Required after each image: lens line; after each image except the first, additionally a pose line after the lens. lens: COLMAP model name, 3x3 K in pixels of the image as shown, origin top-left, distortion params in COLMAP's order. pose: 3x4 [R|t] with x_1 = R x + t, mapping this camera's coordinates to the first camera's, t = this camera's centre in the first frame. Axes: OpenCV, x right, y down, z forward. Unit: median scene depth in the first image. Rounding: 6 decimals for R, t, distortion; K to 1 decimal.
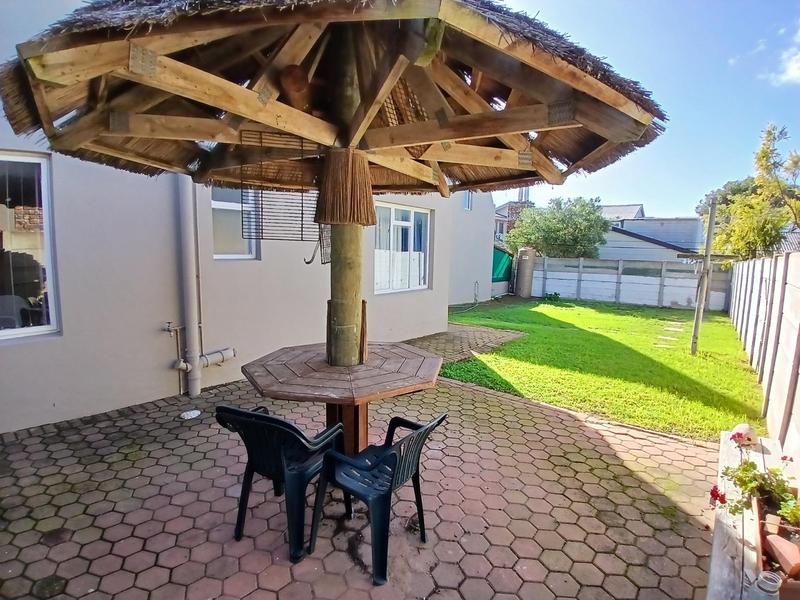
lens RADIAL K [[400.5, 0, 404.1], [0, 400.5, 300.1], [0, 0, 1]] dist [0.004794, -0.045286]
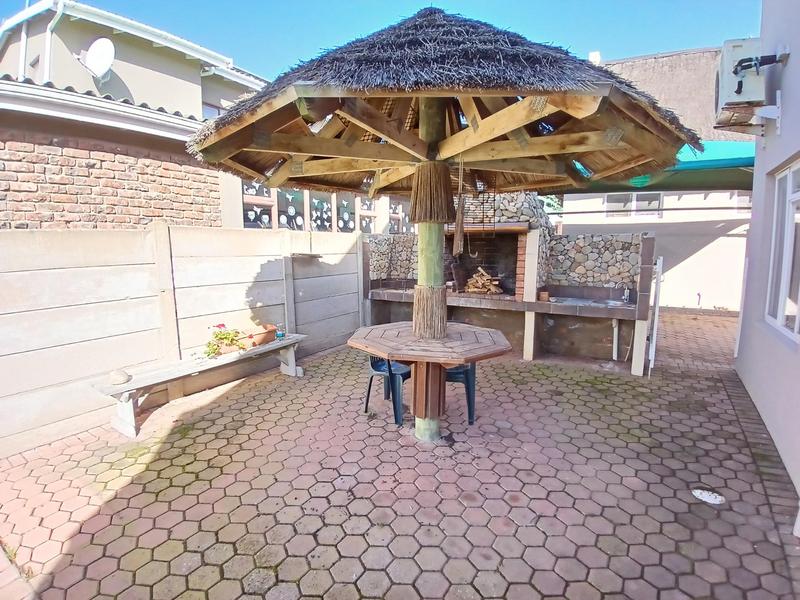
lens RADIAL K [[400.5, 0, 404.1], [0, 400.5, 300.1], [0, 0, 1]] dist [0.004794, -0.045286]
pose [[-0.993642, -0.007429, -0.112338, 0.059822], [-0.035945, 0.966532, 0.254015, -0.223579], [0.106691, 0.256438, -0.960654, 1.858553]]
